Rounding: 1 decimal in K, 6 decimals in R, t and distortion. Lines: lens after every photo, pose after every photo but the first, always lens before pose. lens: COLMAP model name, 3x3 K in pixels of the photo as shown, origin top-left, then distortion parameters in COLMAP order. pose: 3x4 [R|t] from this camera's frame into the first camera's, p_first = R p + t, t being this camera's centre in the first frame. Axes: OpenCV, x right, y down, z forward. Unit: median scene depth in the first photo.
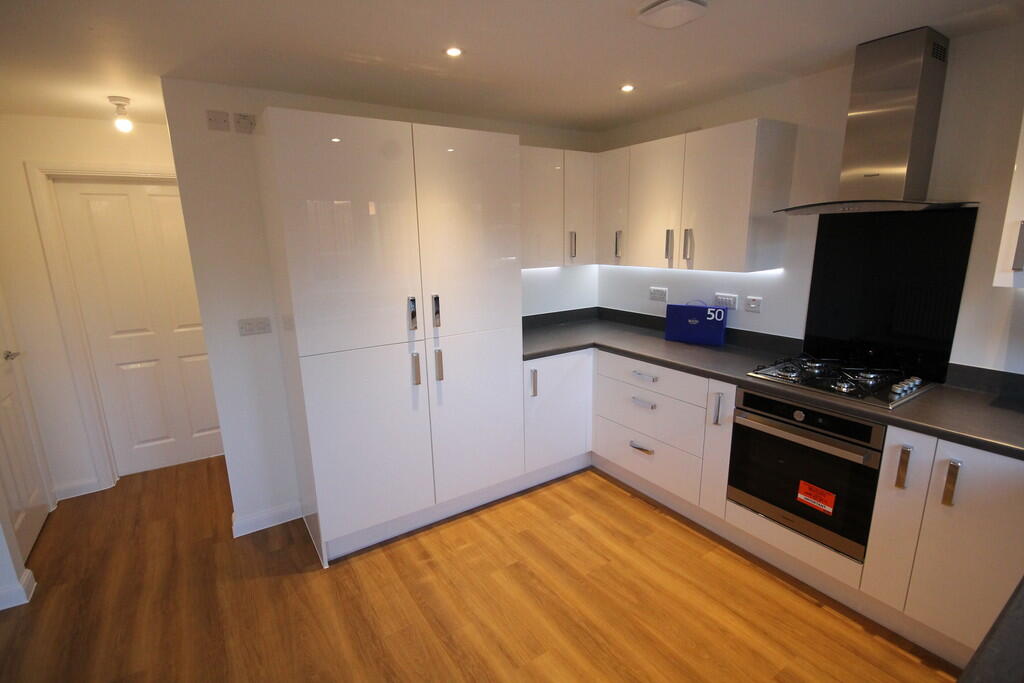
lens RADIAL K [[476.2, 0, 511.9], [0, 476.2, 346.2], [0, 0, 1]] dist [-0.001487, -0.000284]
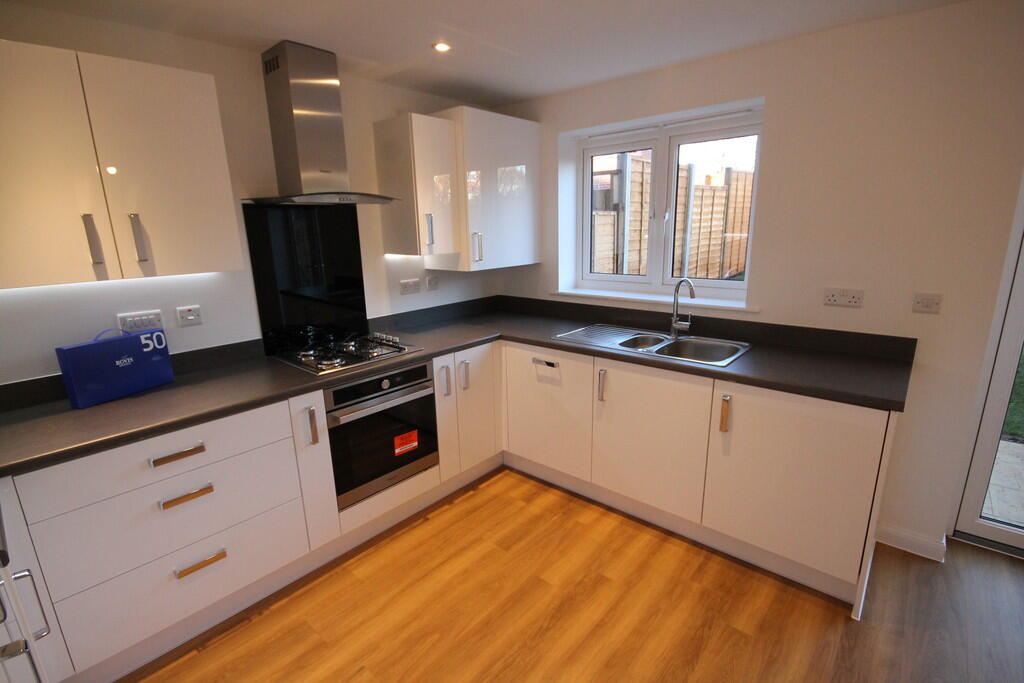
lens RADIAL K [[476.2, 0, 511.9], [0, 476.2, 346.2], [0, 0, 1]] dist [-0.001487, -0.000284]
pose [[-0.261914, -0.211453, 0.941642, -0.424016], [0.245520, 0.929001, 0.276905, -0.145033], [-0.933339, 0.303717, -0.191402, 0.763547]]
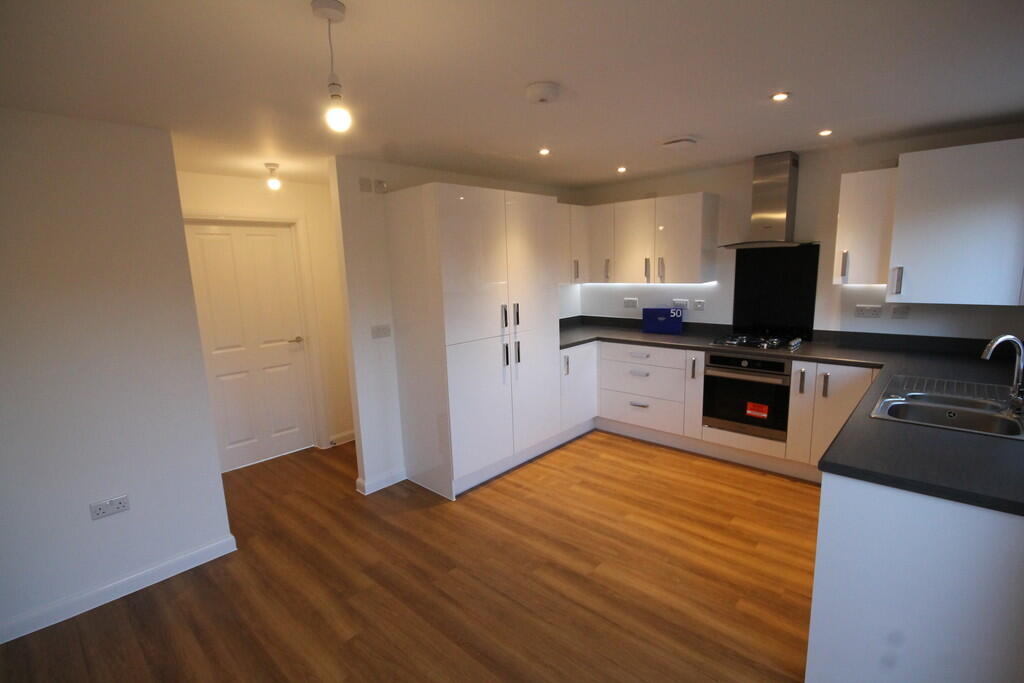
lens RADIAL K [[476.2, 0, 511.9], [0, 476.2, 346.2], [0, 0, 1]] dist [-0.001487, -0.000284]
pose [[0.972023, -0.052316, 0.228986, -0.510143], [0.066452, 0.996303, -0.054456, 0.102101], [-0.225291, 0.068149, 0.971905, -0.411794]]
